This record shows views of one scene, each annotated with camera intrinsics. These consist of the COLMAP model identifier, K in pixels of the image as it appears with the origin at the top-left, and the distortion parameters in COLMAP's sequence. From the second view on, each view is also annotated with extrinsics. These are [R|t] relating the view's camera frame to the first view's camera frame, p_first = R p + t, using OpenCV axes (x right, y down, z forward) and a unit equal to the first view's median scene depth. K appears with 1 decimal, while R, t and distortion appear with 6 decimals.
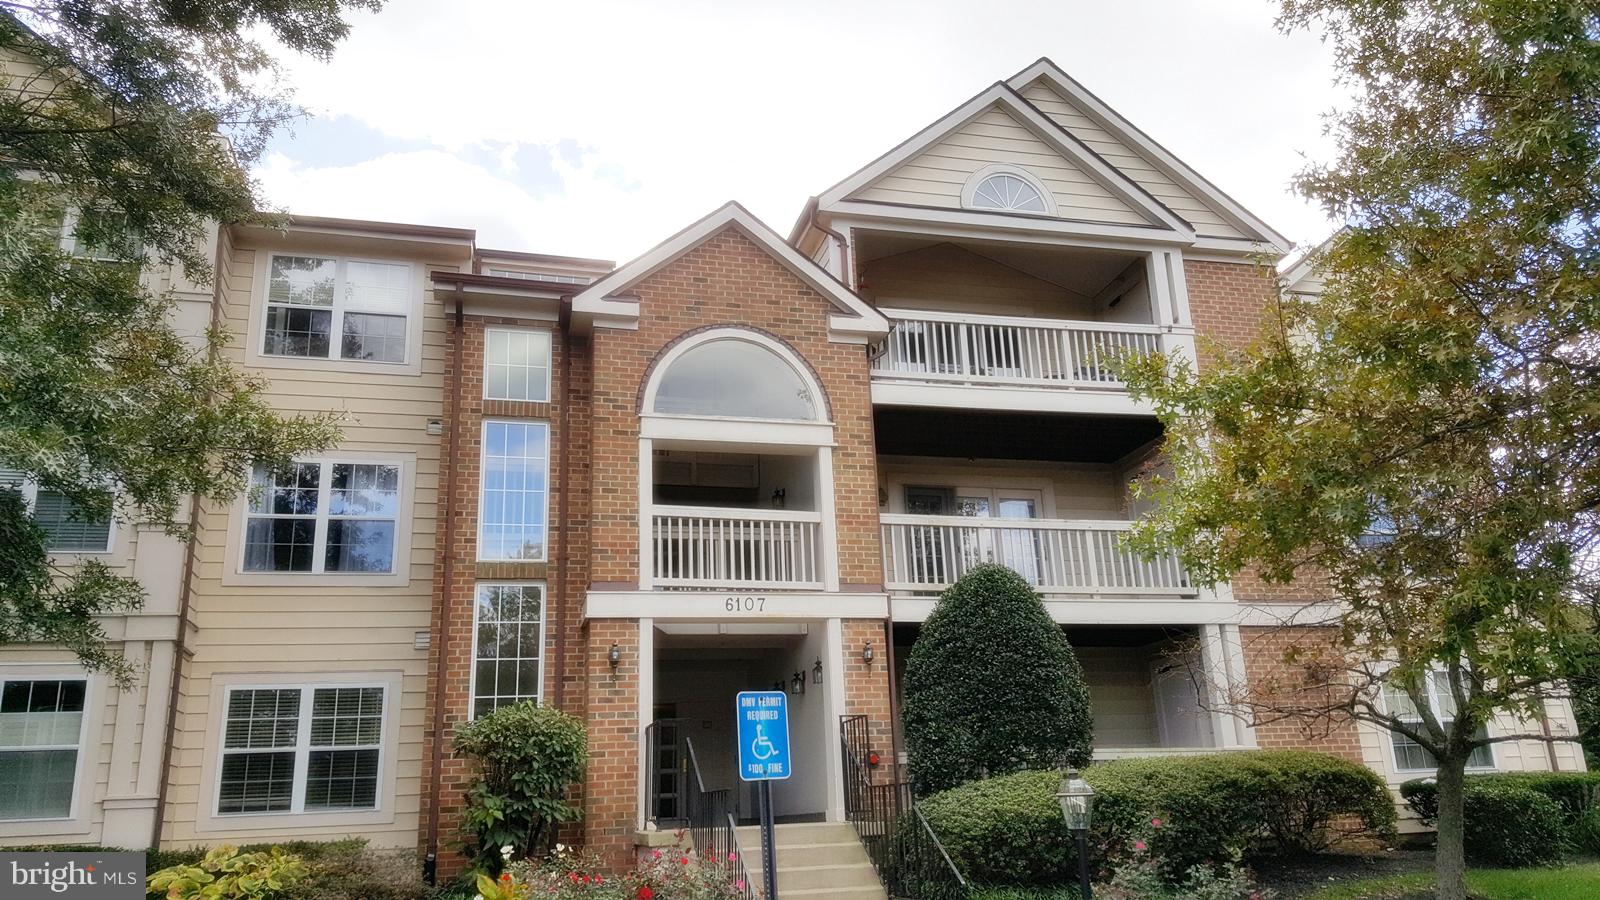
lens RADIAL K [[1180.9, 0, 800.0], [0, 1180.9, 467.8], [0, 0, 1]] dist [0.144757, -0.236124]
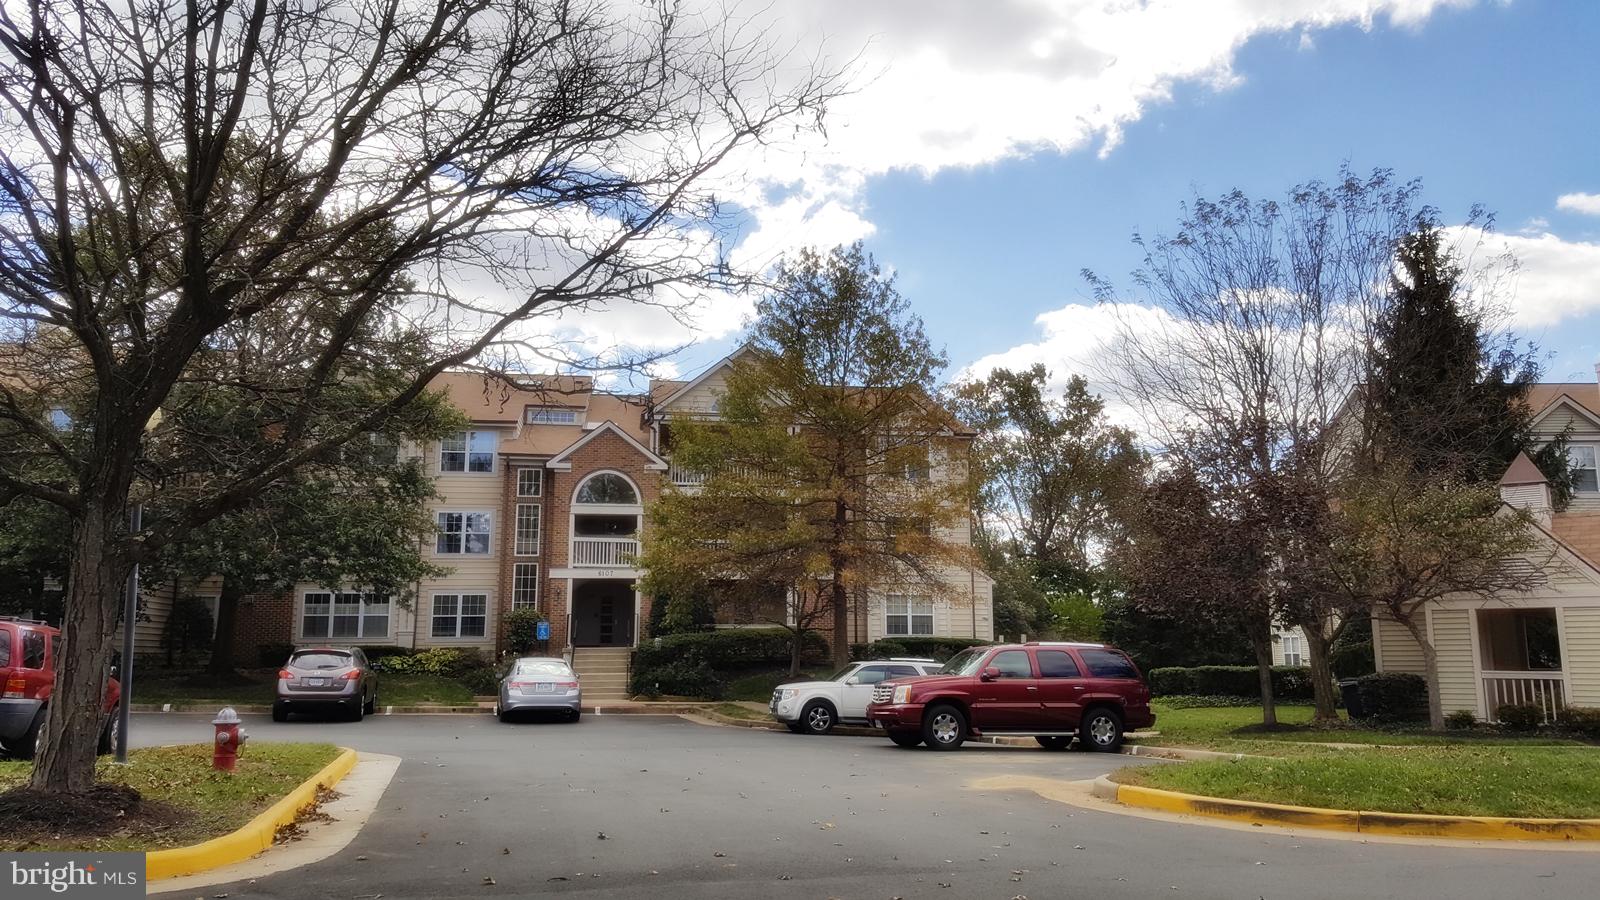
lens RADIAL K [[1180.9, 0, 800.0], [0, 1180.9, 467.8], [0, 0, 1]] dist [0.144757, -0.236124]
pose [[0.994252, 0.021601, -0.104864, 0.706801], [-0.007114, 0.990600, 0.136604, -0.525738], [0.106829, -0.135073, 0.985060, -1.721889]]
